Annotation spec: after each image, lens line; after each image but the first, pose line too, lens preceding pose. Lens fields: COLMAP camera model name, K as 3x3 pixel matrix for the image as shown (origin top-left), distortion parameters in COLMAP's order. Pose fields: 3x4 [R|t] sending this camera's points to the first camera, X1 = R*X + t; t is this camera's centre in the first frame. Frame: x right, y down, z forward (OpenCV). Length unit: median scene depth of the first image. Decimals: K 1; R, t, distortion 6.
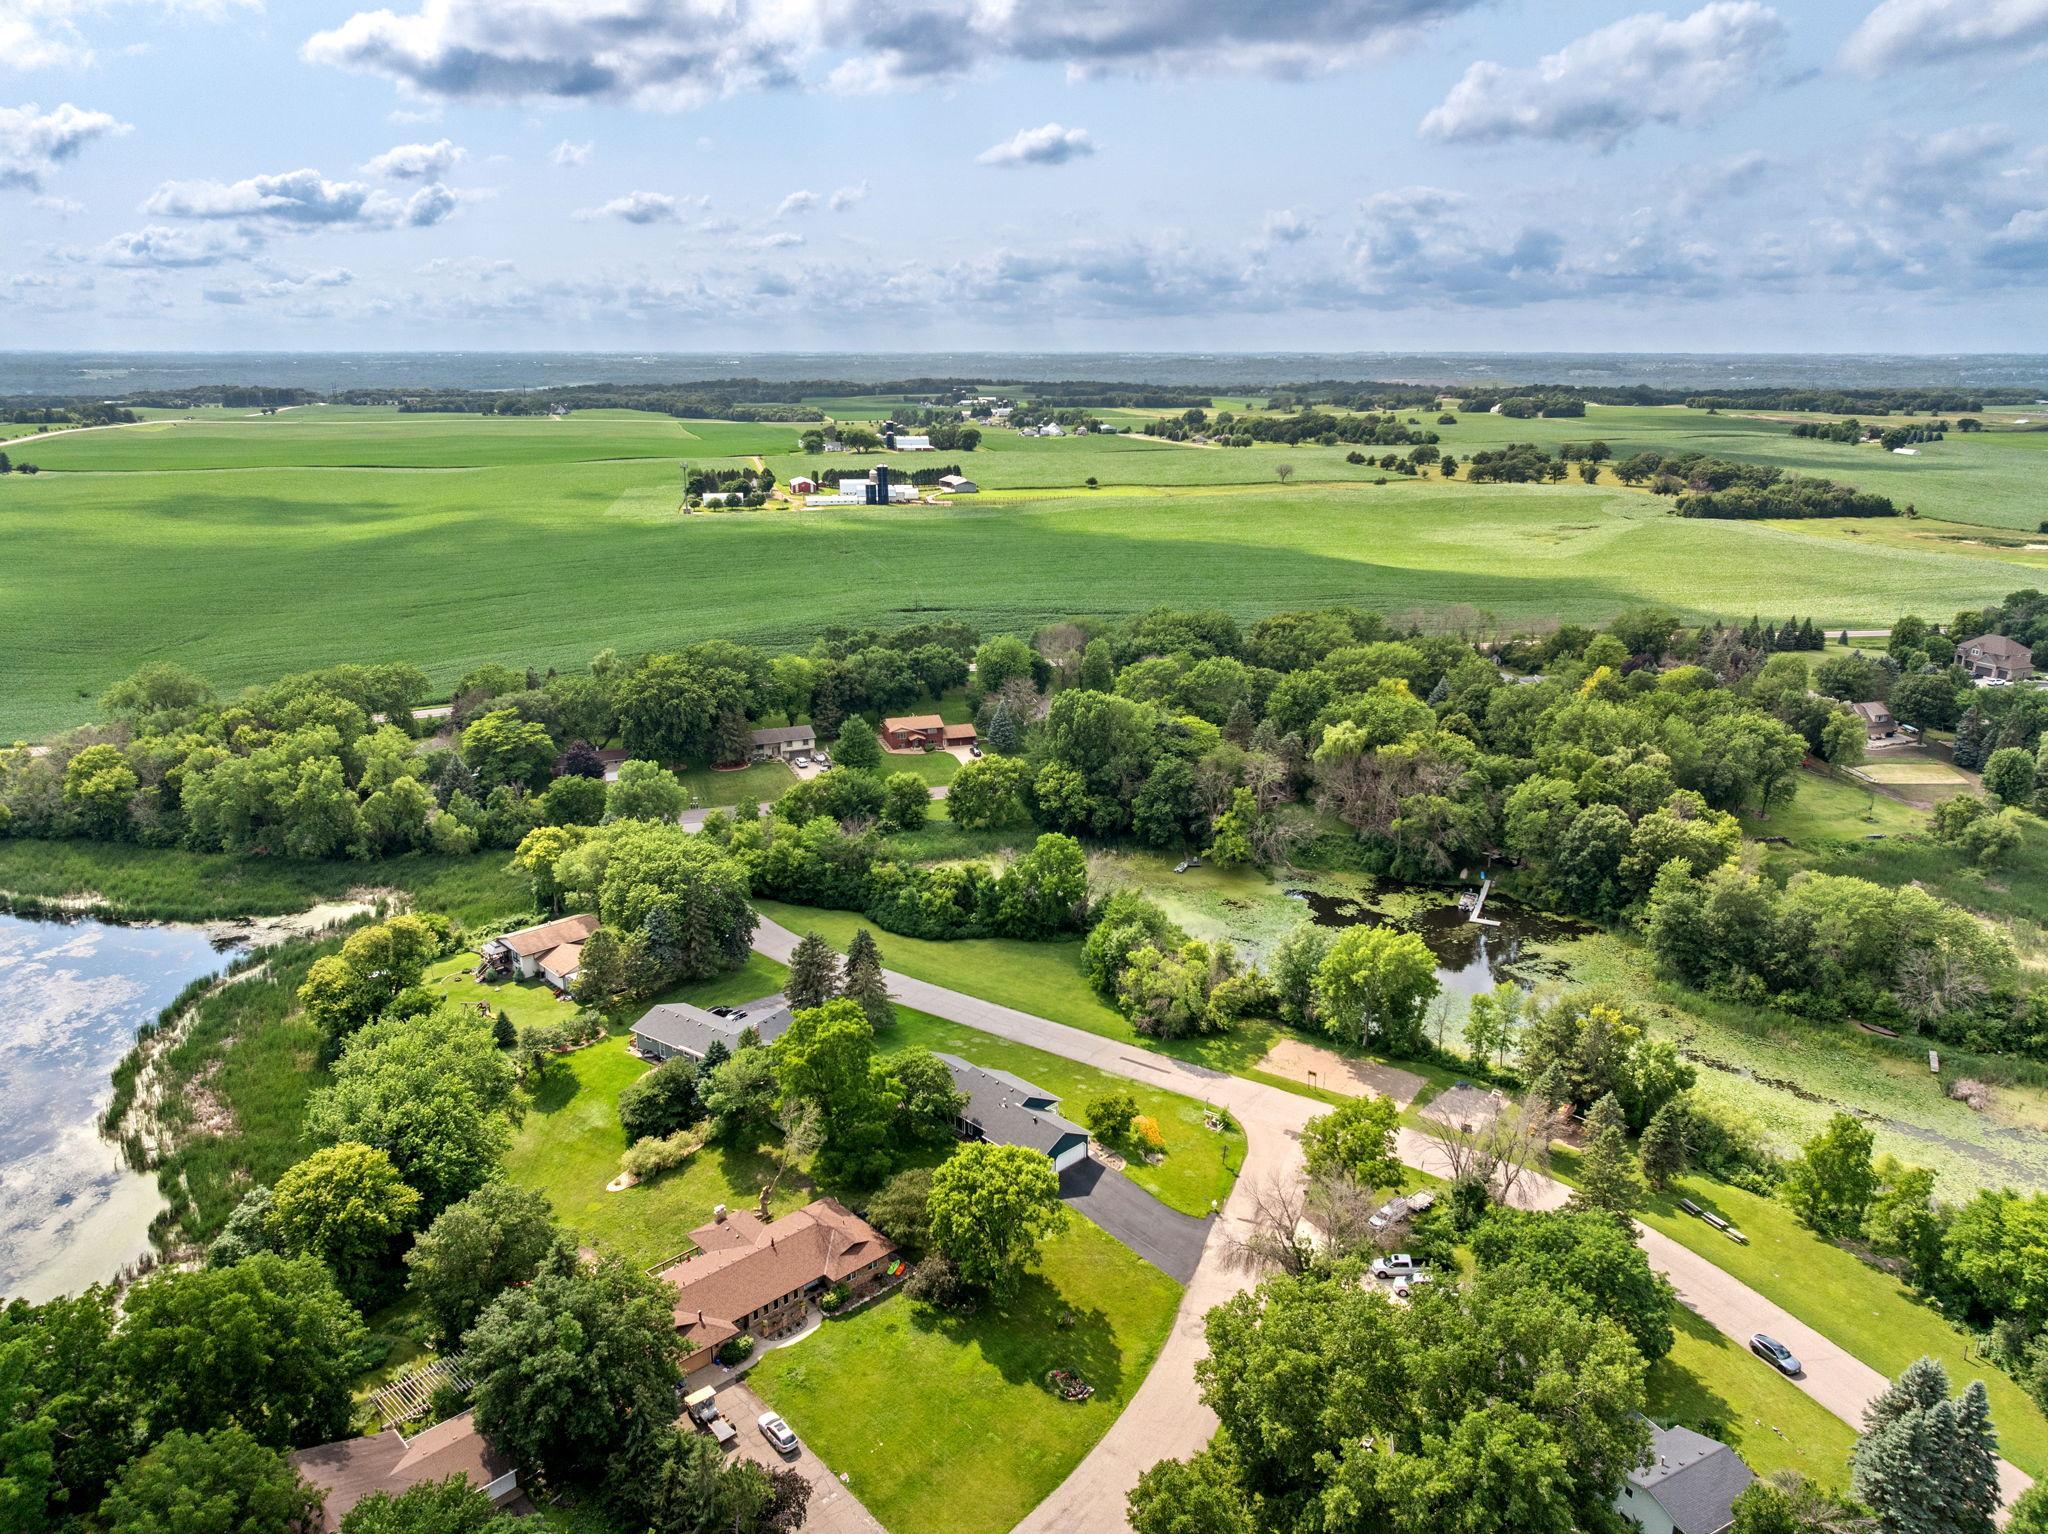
lens RADIAL K [[1412.2, 0, 1024.0], [0, 1412.2, 767.0], [0, 0, 1]] dist [0.007843, 0.005479]
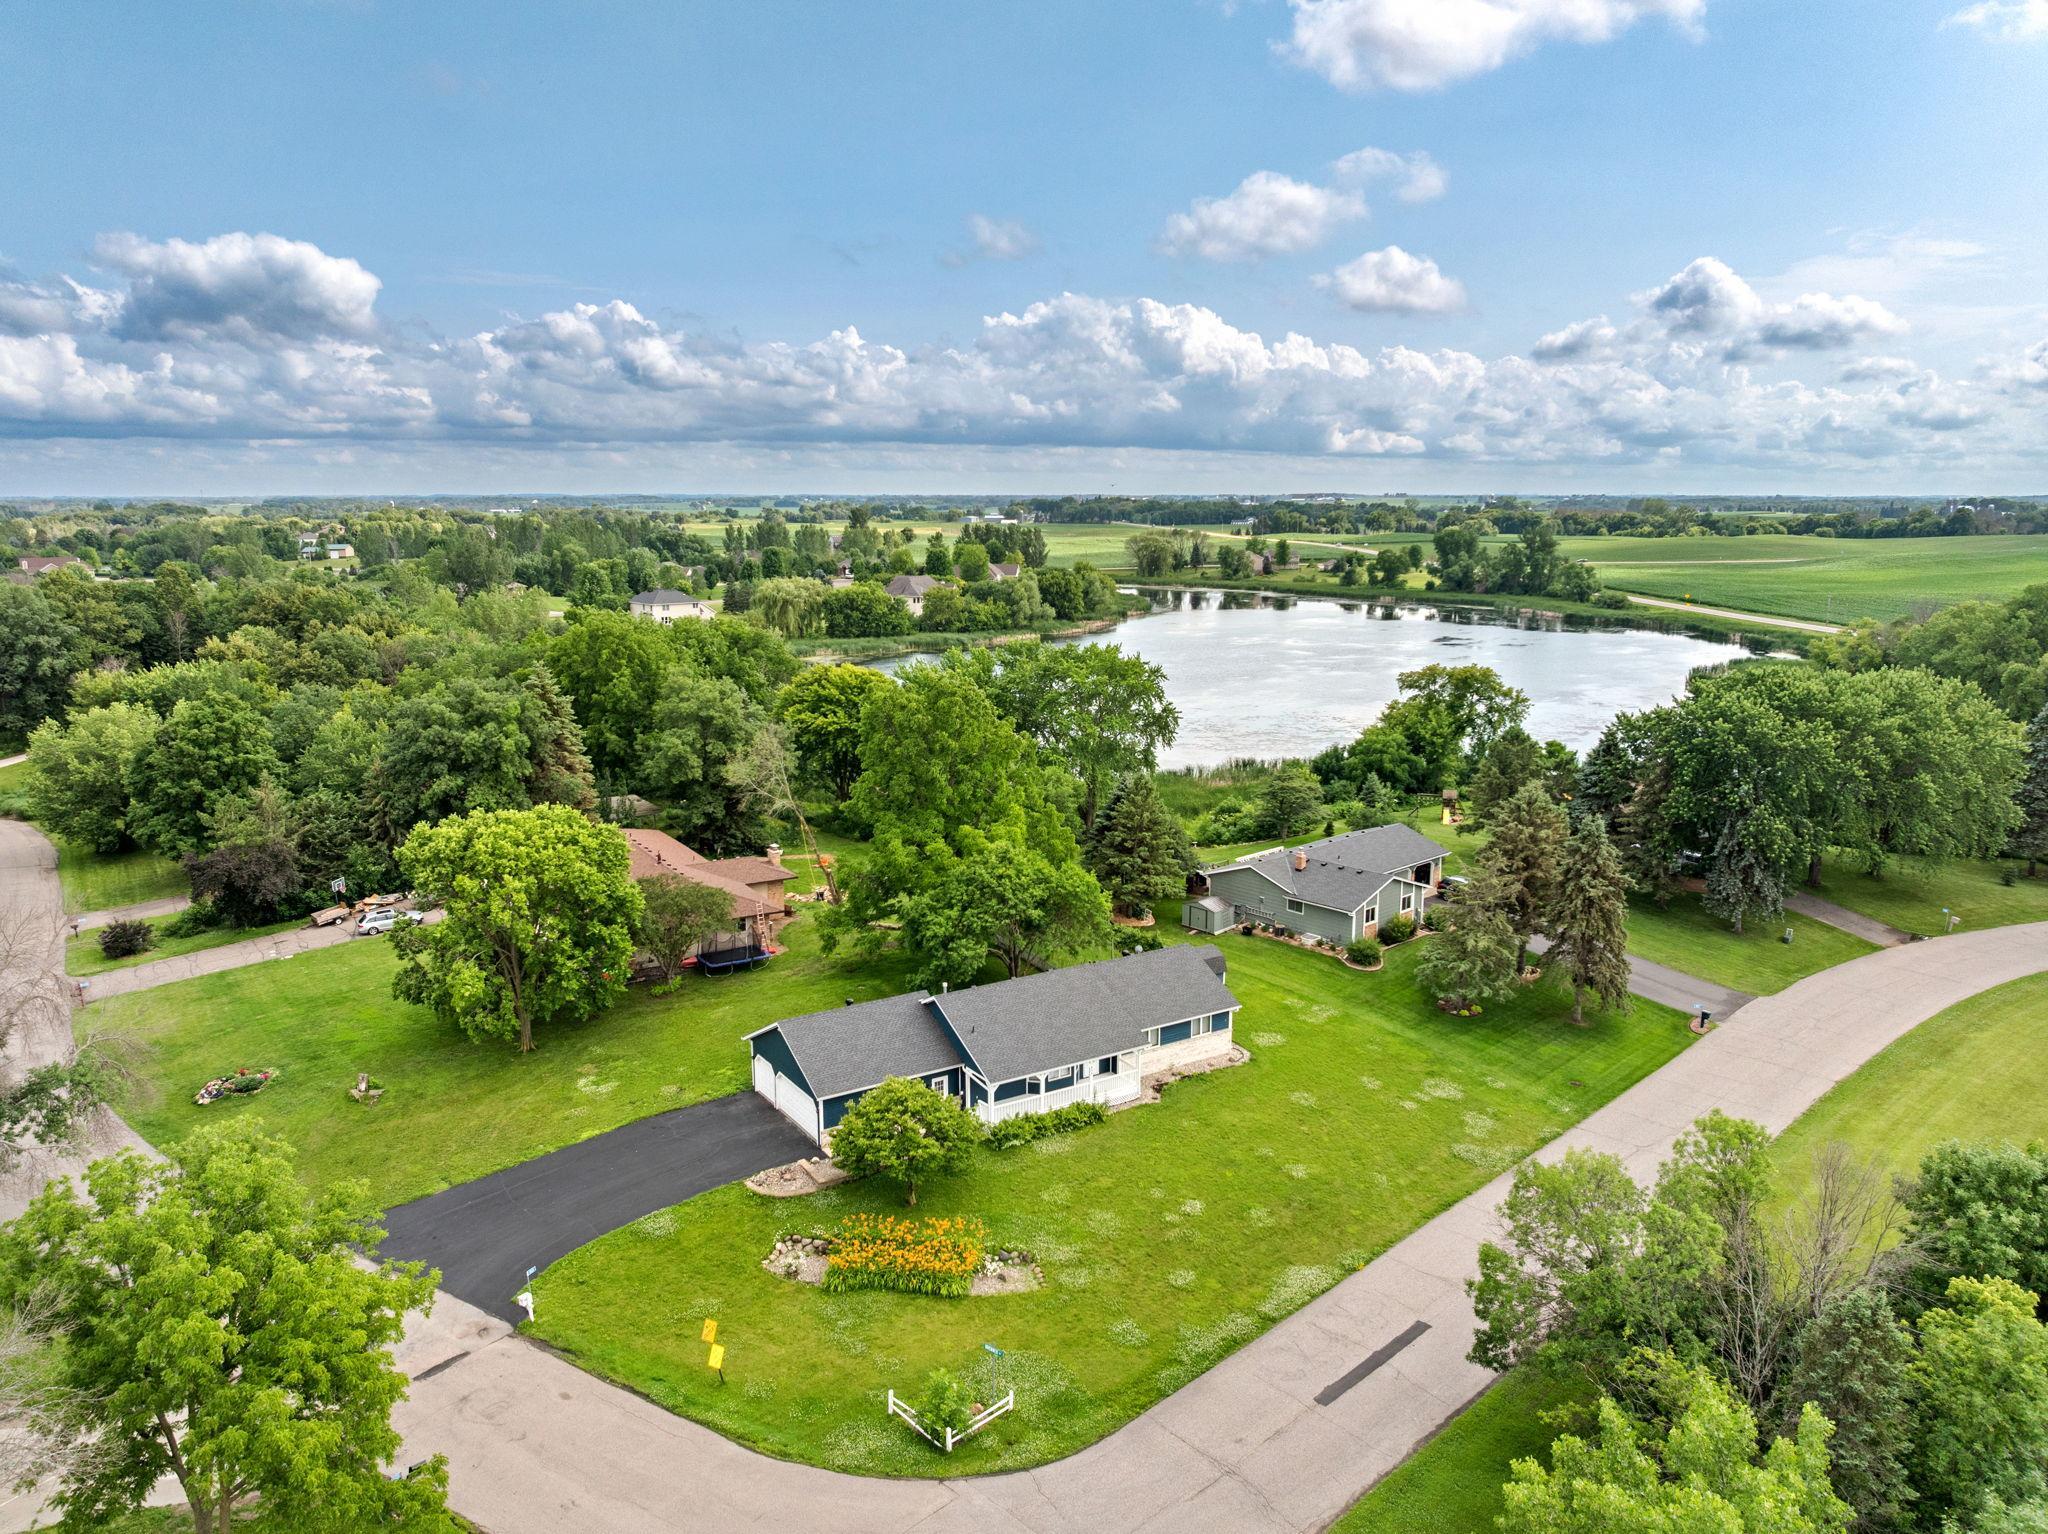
lens RADIAL K [[1435.9, 0, 1024.0], [0, 1435.9, 767.0], [0, 0, 1]] dist [-0.010305, 0.003065]
pose [[-0.183119, 0.170758, -0.968147, 0.270143], [-0.282857, 0.934005, 0.218236, 0.040409], [0.941520, 0.313810, -0.122734, 0.690026]]
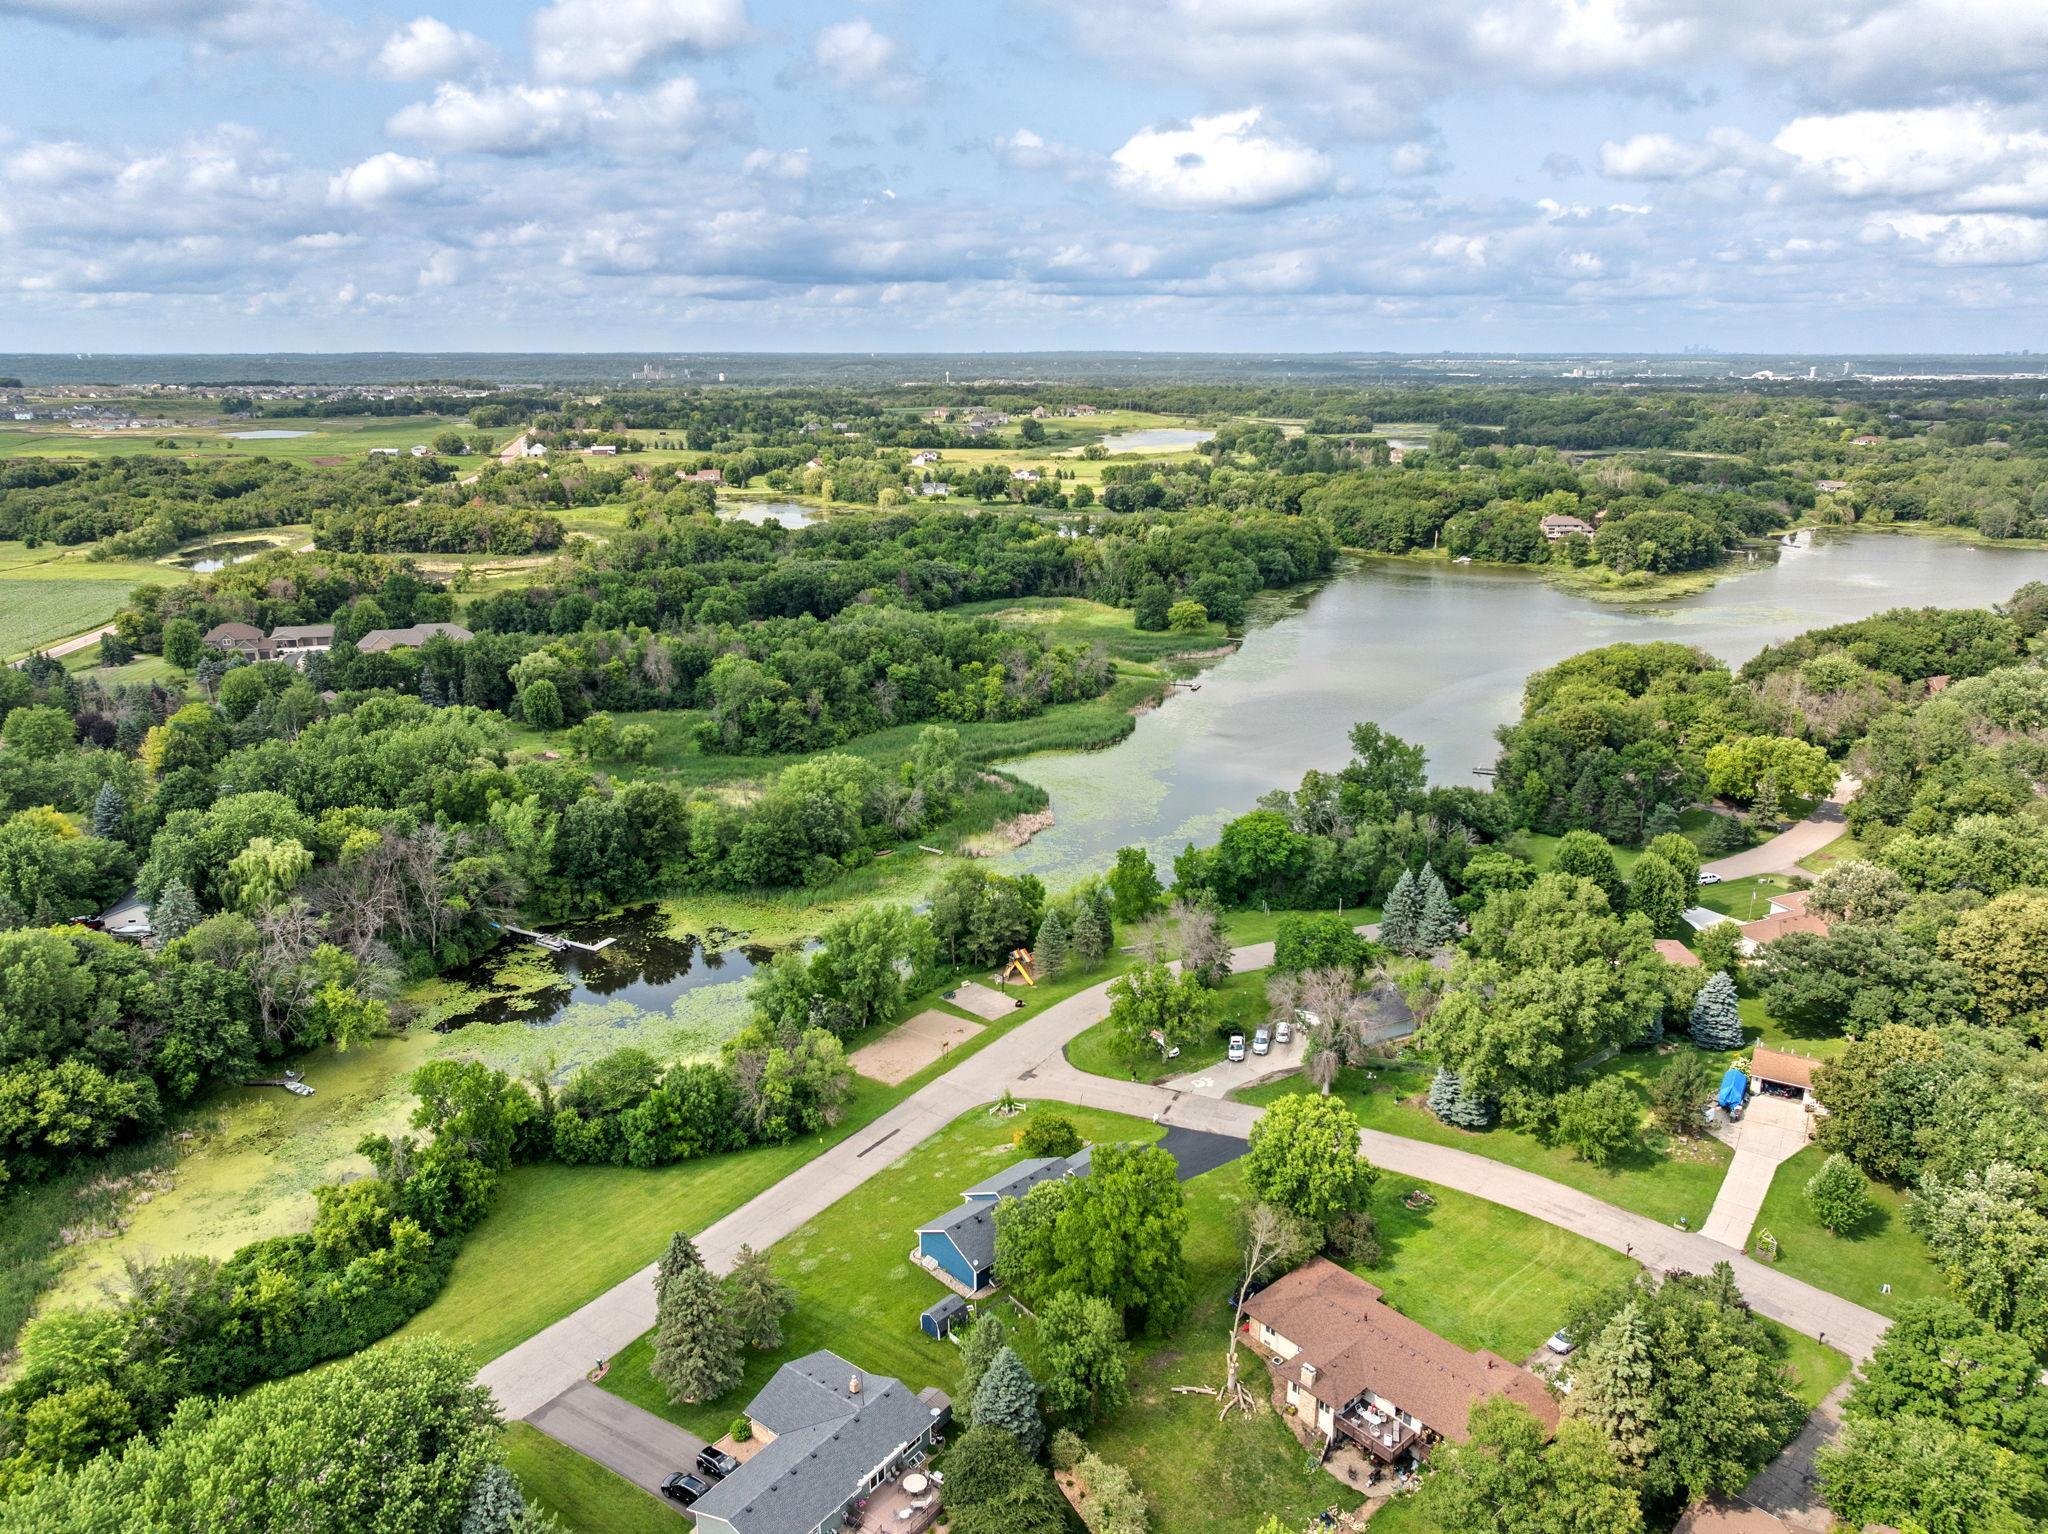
lens RADIAL K [[1425.2, 0, 1022.4], [0, 1425.2, 847.5], [0, 0, 1]] dist [0.008205, 0.000141]
pose [[0.018812, -0.334801, 0.942101, -0.531435], [0.283206, 0.905461, 0.316125, -0.166816], [-0.958875, 0.260862, 0.111851, 0.565313]]
